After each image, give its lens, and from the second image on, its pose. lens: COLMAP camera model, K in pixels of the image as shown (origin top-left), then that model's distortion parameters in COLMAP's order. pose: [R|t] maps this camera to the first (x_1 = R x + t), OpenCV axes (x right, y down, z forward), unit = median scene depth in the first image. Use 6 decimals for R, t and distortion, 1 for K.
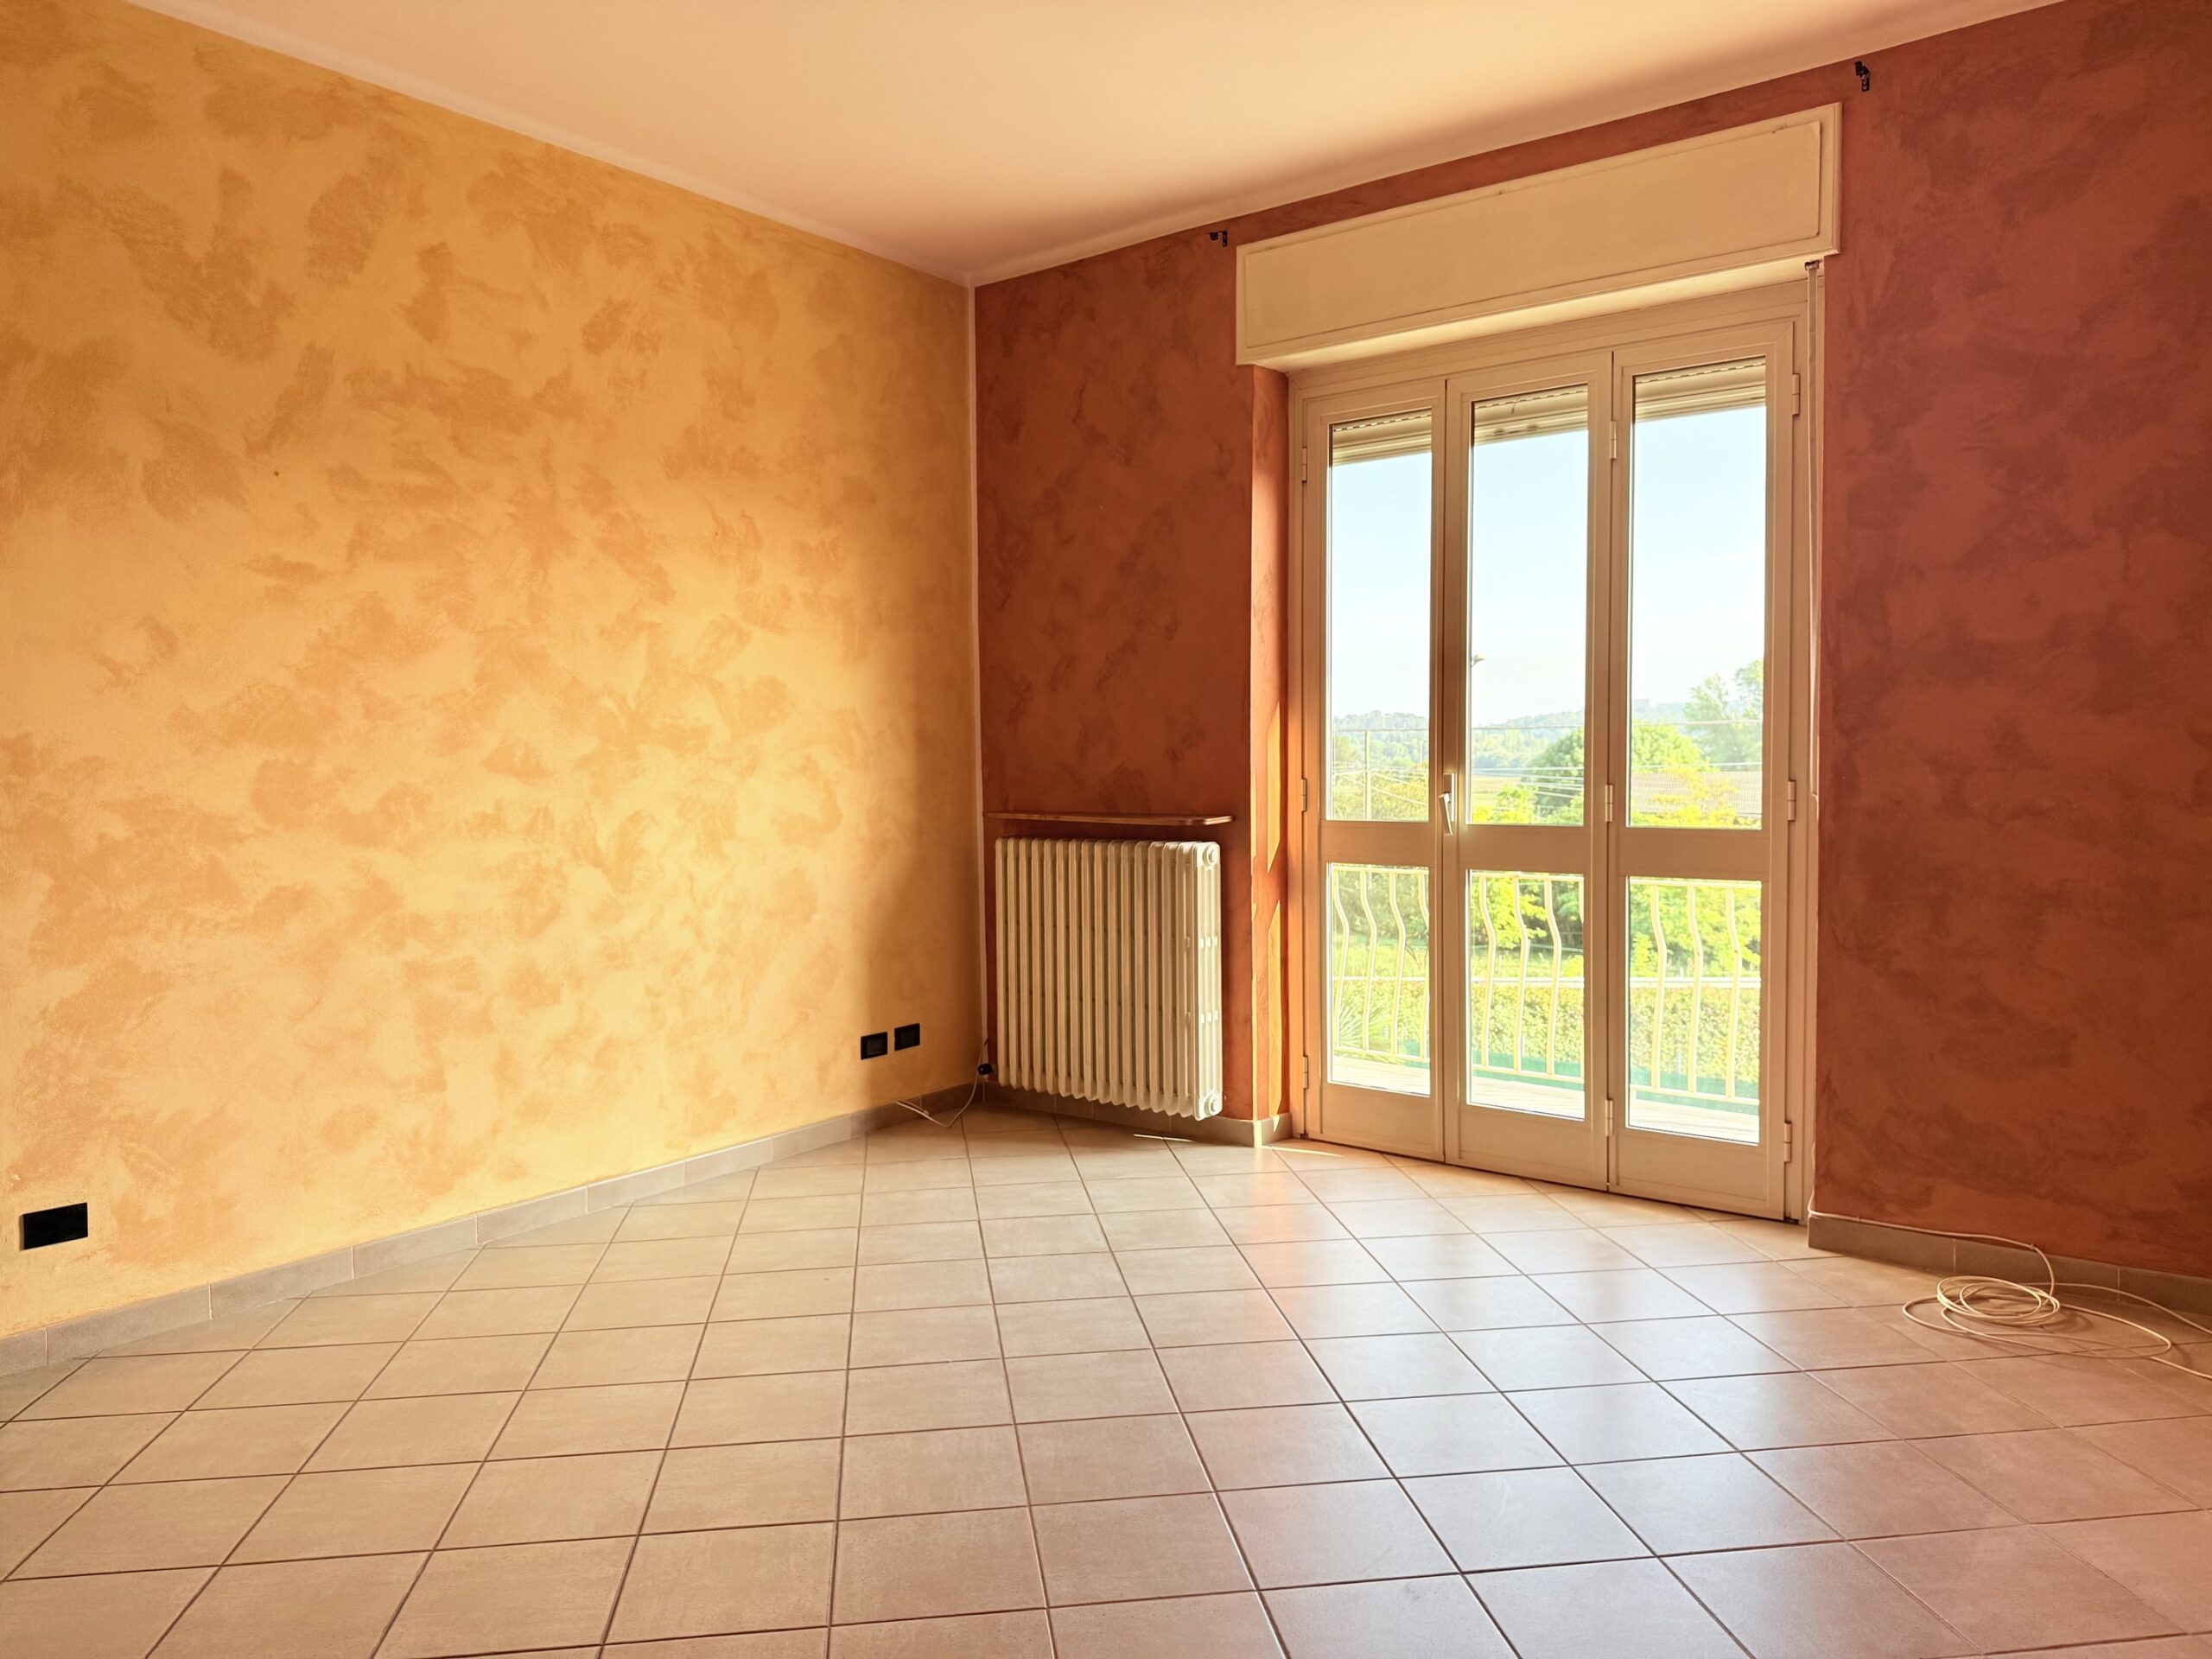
lens RADIAL K [[1559.4, 0, 1108.2], [0, 1559.4, 828.6], [0, 0, 1]] dist [0.018253, -0.022041]
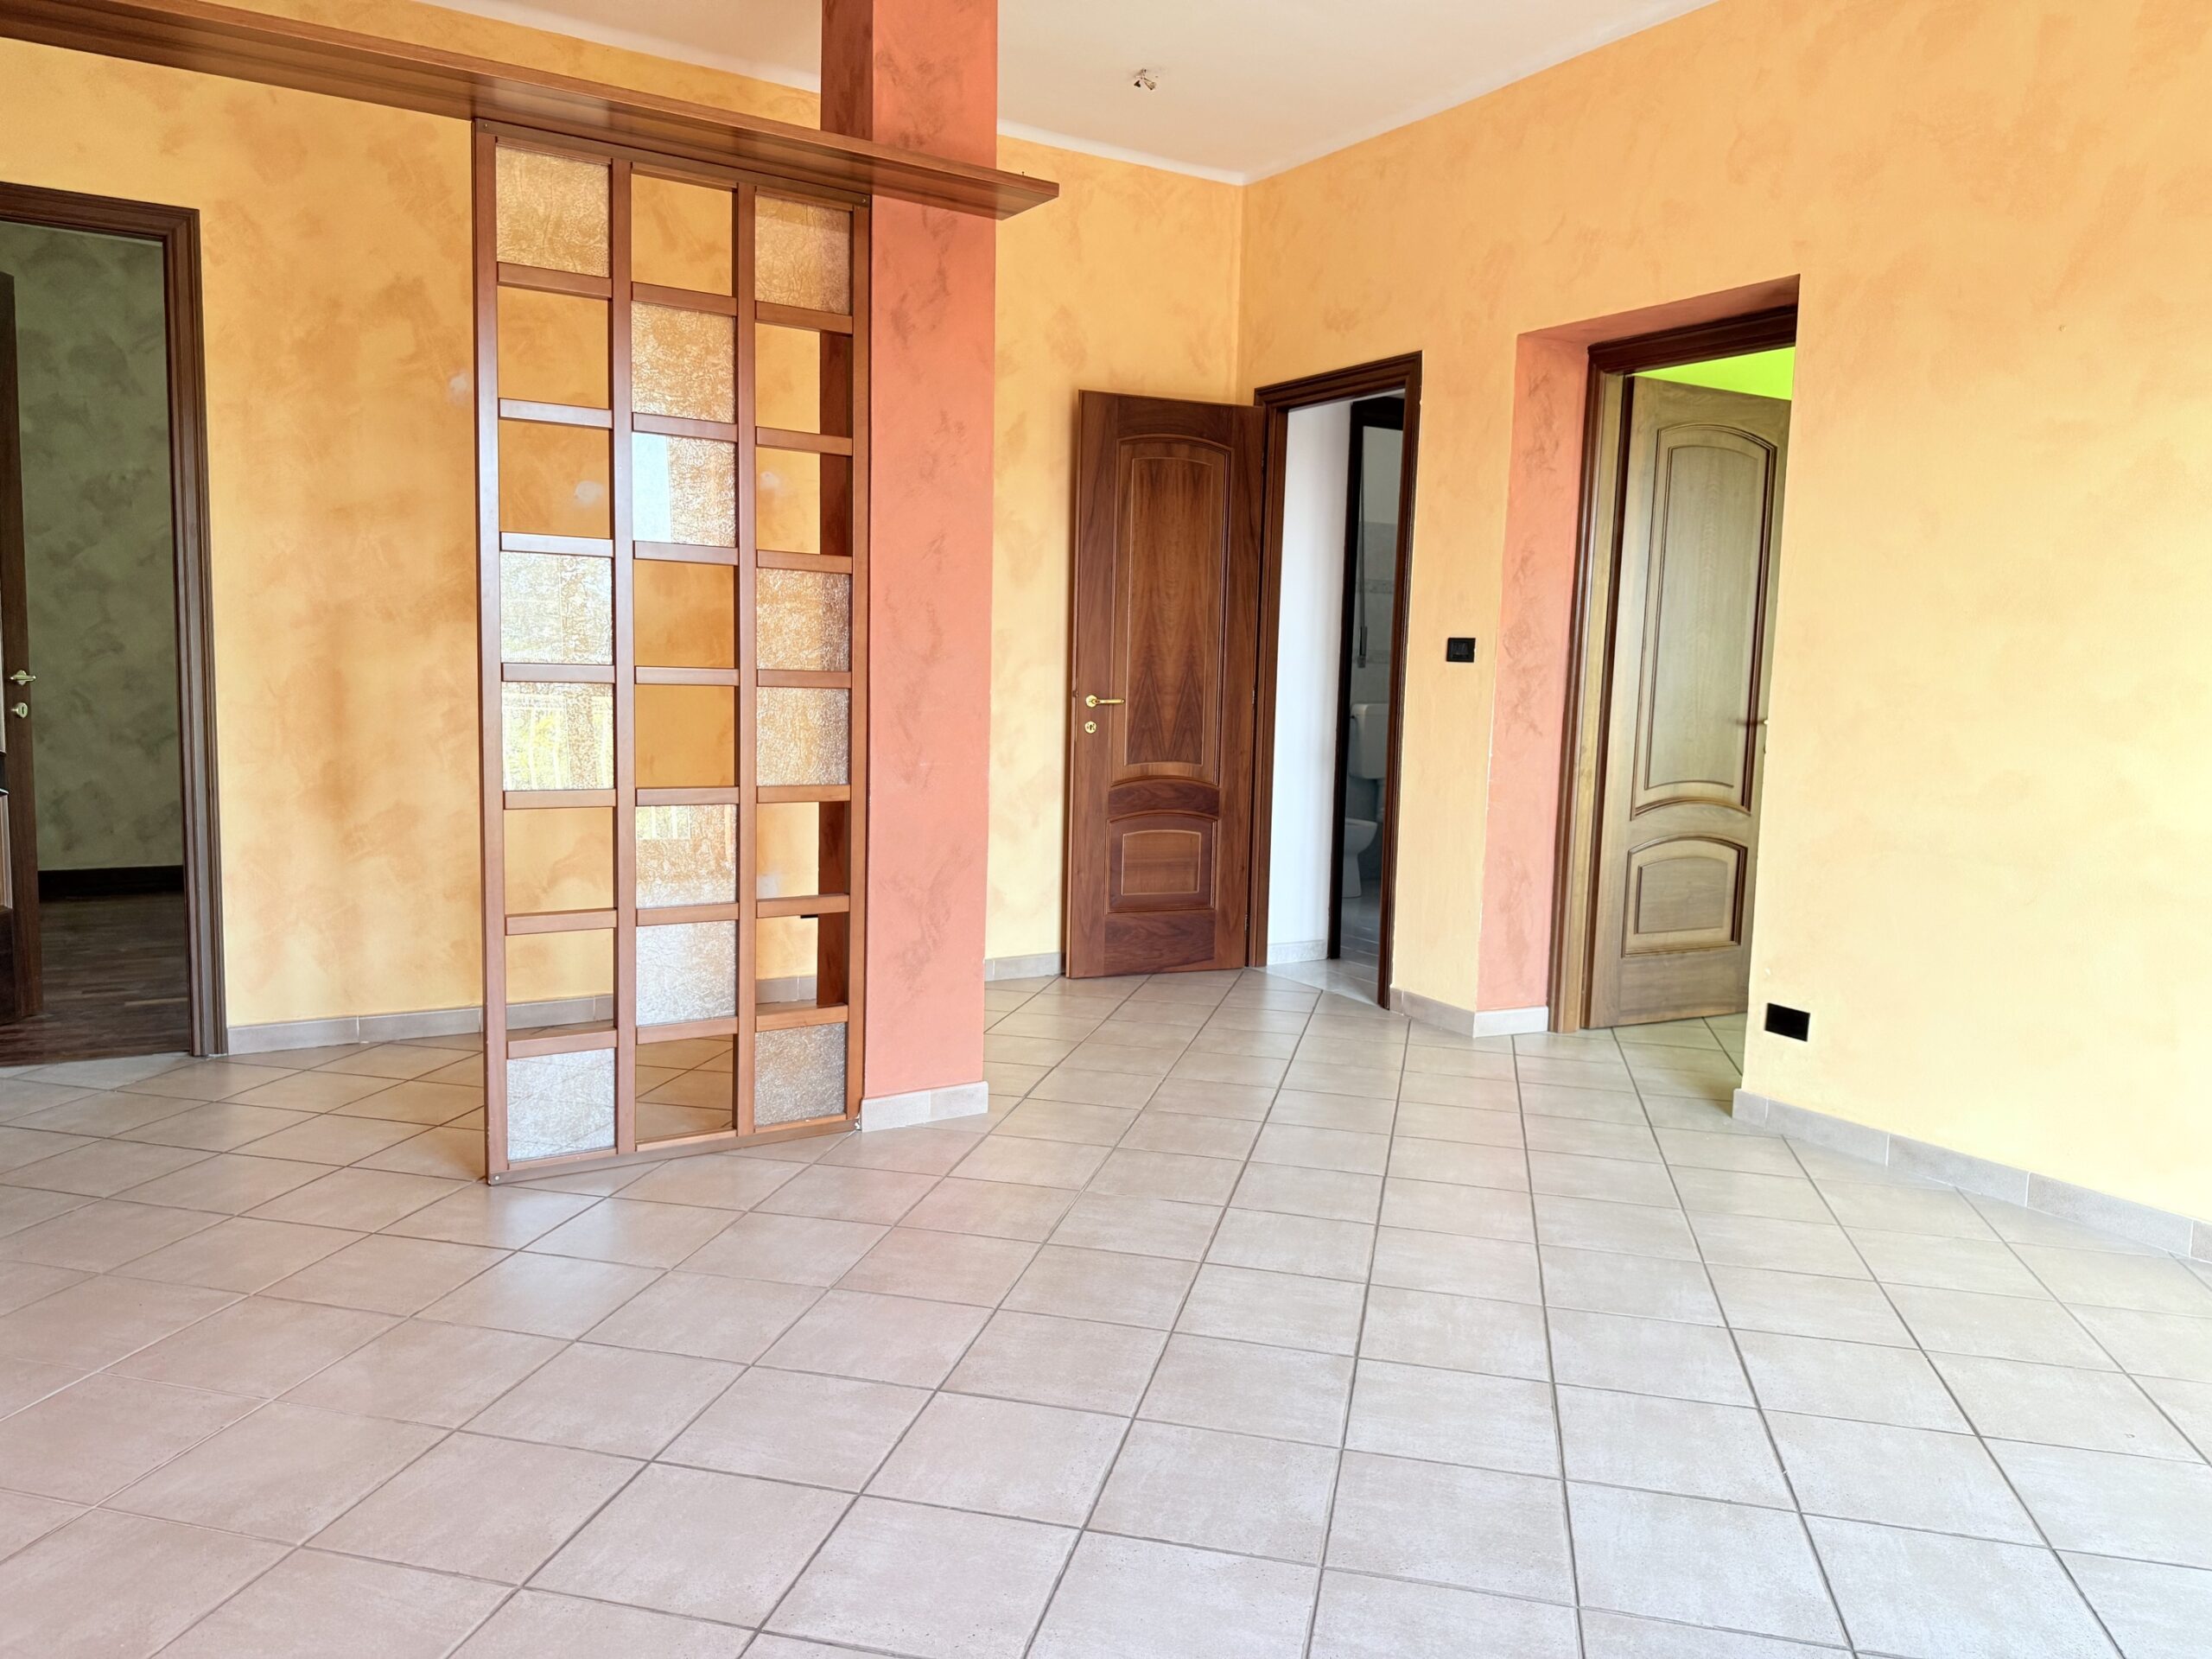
lens RADIAL K [[1559.4, 0, 1102.0], [0, 1559.4, 838.4], [0, 0, 1]] dist [0.018253, -0.022041]
pose [[-0.359785, 0.105943, -0.927001, 0.288750], [-0.073067, 0.987282, 0.141191, -0.008608], [0.930170, 0.118532, -0.347469, 0.420194]]
